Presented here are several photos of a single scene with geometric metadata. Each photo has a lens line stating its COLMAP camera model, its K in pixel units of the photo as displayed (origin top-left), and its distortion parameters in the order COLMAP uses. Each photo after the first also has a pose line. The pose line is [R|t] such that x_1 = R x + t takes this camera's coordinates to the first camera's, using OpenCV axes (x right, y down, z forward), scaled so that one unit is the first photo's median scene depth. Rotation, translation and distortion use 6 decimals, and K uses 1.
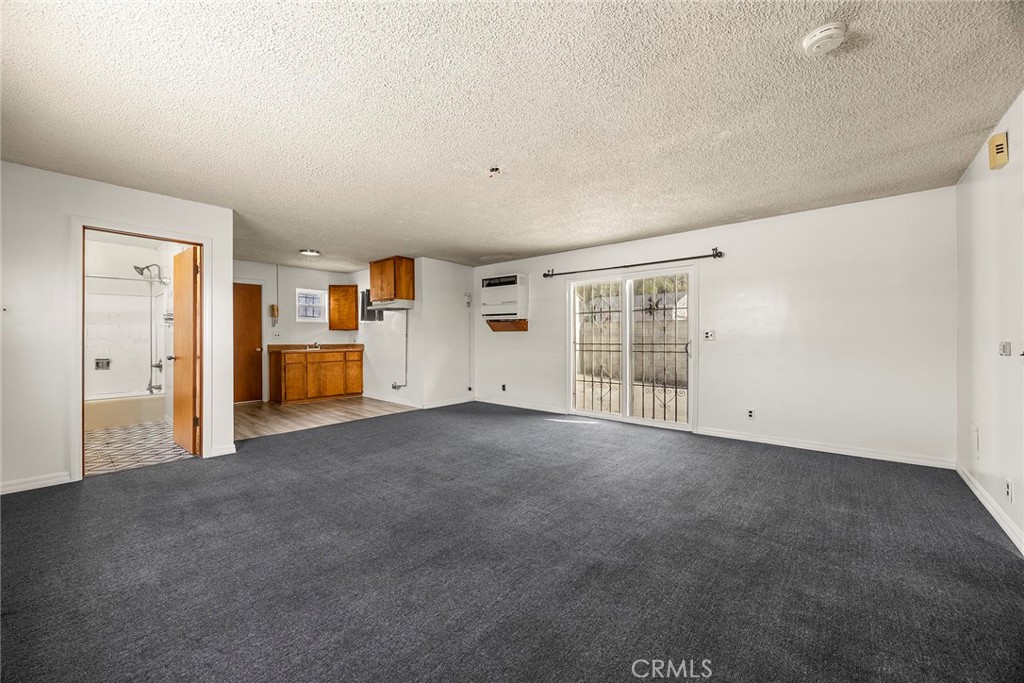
lens RADIAL K [[389.0, 0, 511.5], [0, 389.0, 341.5], [0, 0, 1]] dist [-0.003329, 0.000940]
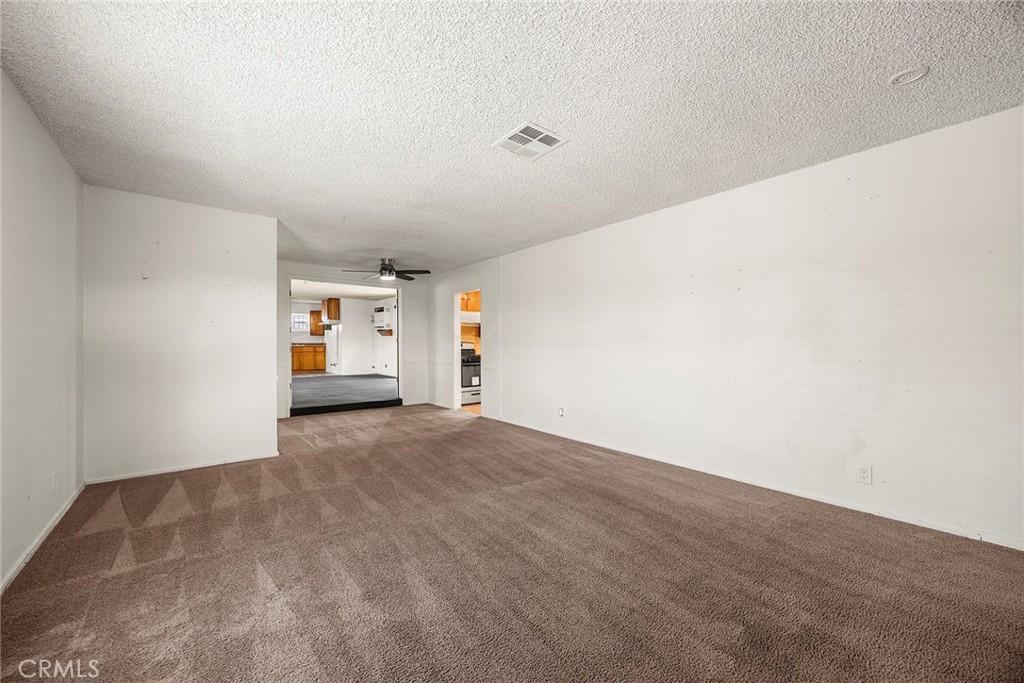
lens RADIAL K [[389.0, 0, 512.2], [0, 389.0, 344.4], [0, 0, 1]] dist [-0.003329, 0.000940]
pose [[0.984320, 0.002388, -0.176374, 0.922812], [-0.003127, 0.999987, -0.003912, 0.020821], [0.176362, 0.004402, 0.984316, -0.745440]]
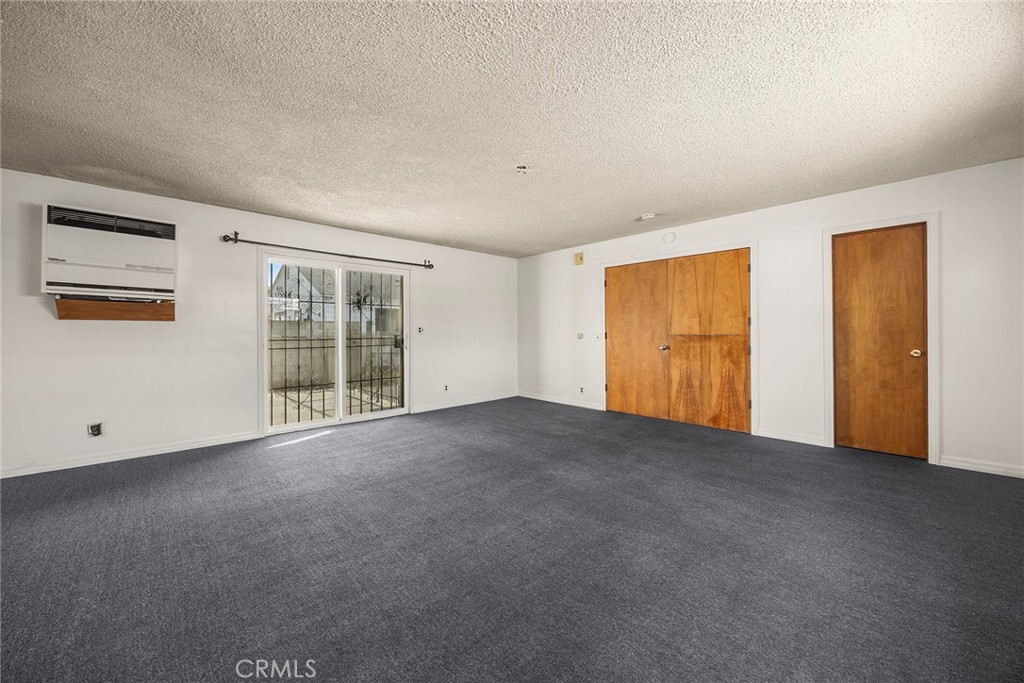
lens RADIAL K [[389.0, 0, 514.8], [0, 389.0, 331.3], [0, 0, 1]] dist [-0.003329, 0.000940]
pose [[0.106888, 0.004646, 0.994260, -0.478400], [0.011998, 0.999910, -0.005962, -0.001217], [-0.994199, 0.012566, 0.106823, 0.407932]]
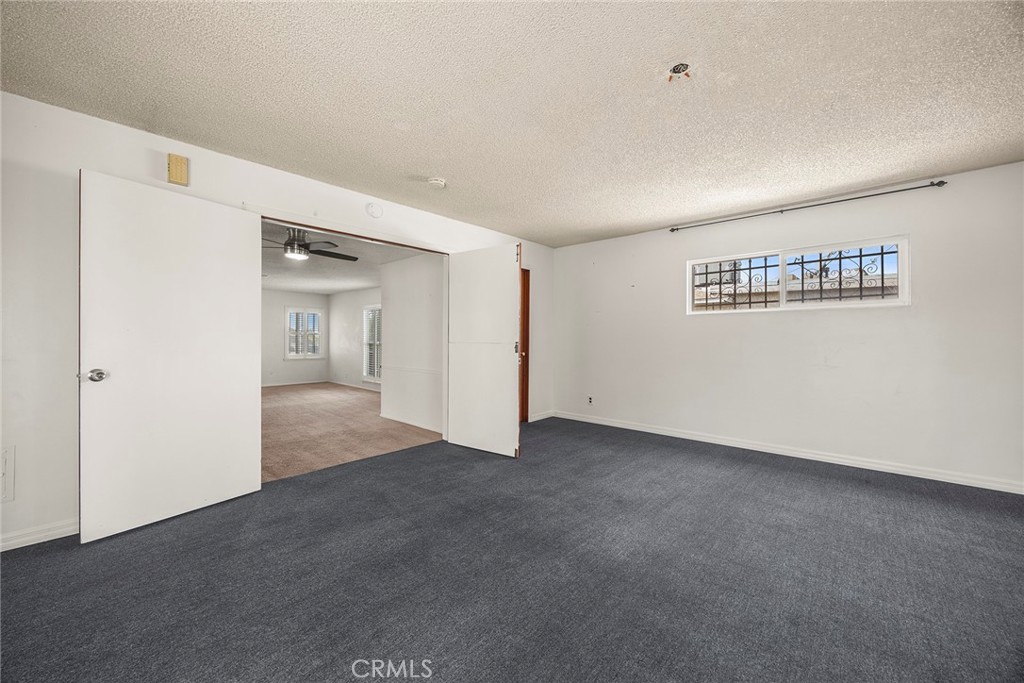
lens RADIAL K [[389.0, 0, 507.9], [0, 389.0, 338.2], [0, 0, 1]] dist [-0.003329, 0.000940]
pose [[-0.999100, 0.001751, 0.042375, 0.093435], [0.002050, 0.999973, 0.007009, -0.005893], [-0.042361, 0.007089, -0.999077, 0.737460]]
